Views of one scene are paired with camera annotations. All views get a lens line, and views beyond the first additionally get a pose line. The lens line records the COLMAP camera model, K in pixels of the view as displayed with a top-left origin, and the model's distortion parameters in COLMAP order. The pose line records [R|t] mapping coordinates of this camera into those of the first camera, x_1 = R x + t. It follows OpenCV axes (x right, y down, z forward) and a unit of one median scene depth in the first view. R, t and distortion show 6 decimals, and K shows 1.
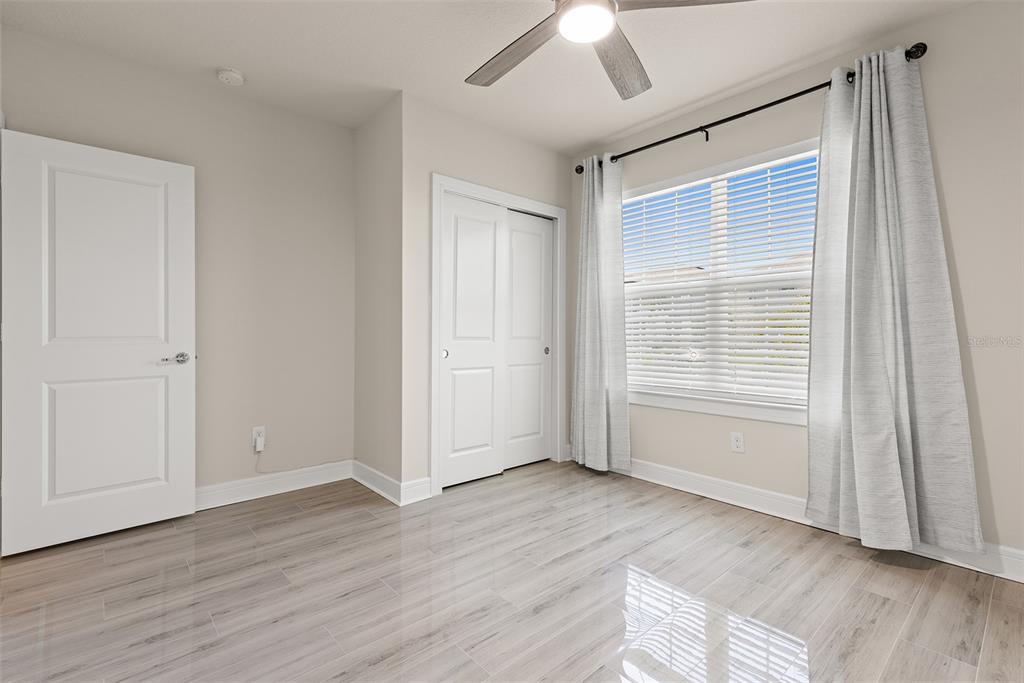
lens RADIAL K [[458.6, 0, 509.0], [0, 458.6, 329.7], [0, 0, 1]] dist [0.012022, -0.003092]
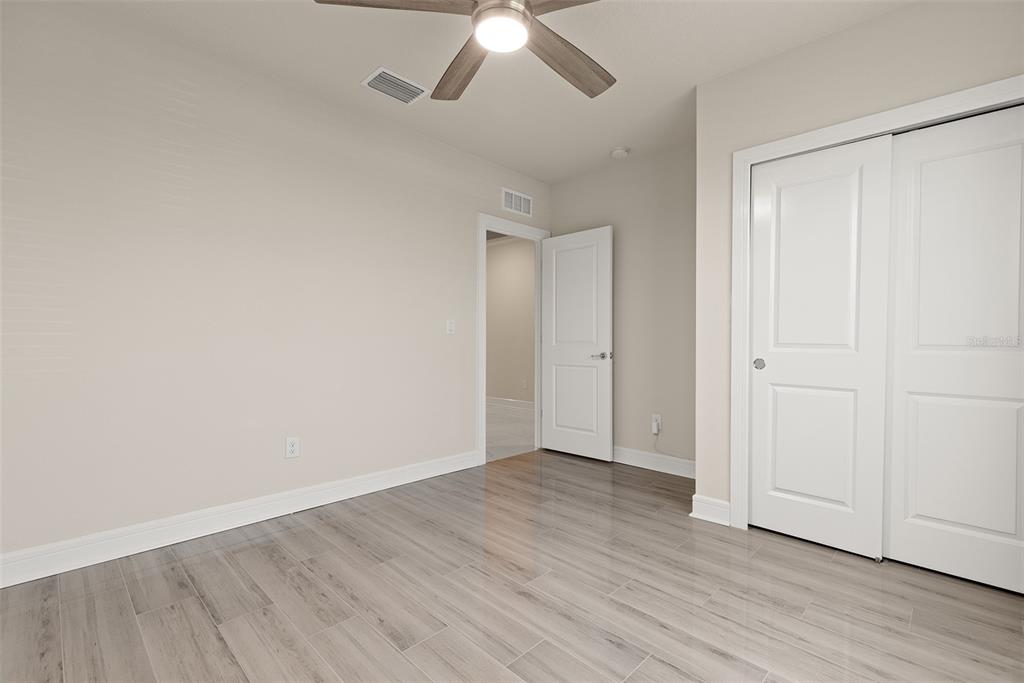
lens RADIAL K [[458.6, 0, 527.6], [0, 458.6, 340.9], [0, 0, 1]] dist [0.012022, -0.003092]
pose [[0.093183, -0.001117, -0.995648, 0.745032], [0.002381, 0.999997, -0.000899, 0.013812], [0.995646, -0.002287, 0.093185, 0.601185]]
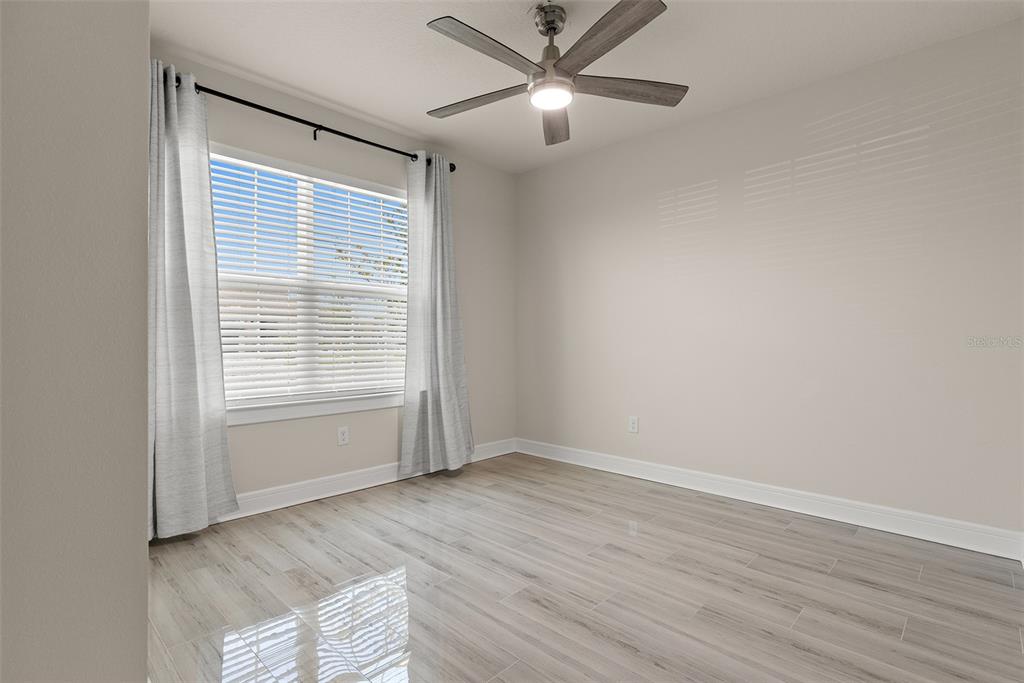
lens RADIAL K [[495.3, 0, 514.2], [0, 495.3, 345.6], [0, 0, 1]] dist [-0.009341, 0.001766]
pose [[-0.080665, -0.012938, 0.996657, -0.760575], [-0.011687, 0.999859, 0.012034, 0.013699], [-0.996673, -0.010677, -0.080805, 0.757217]]
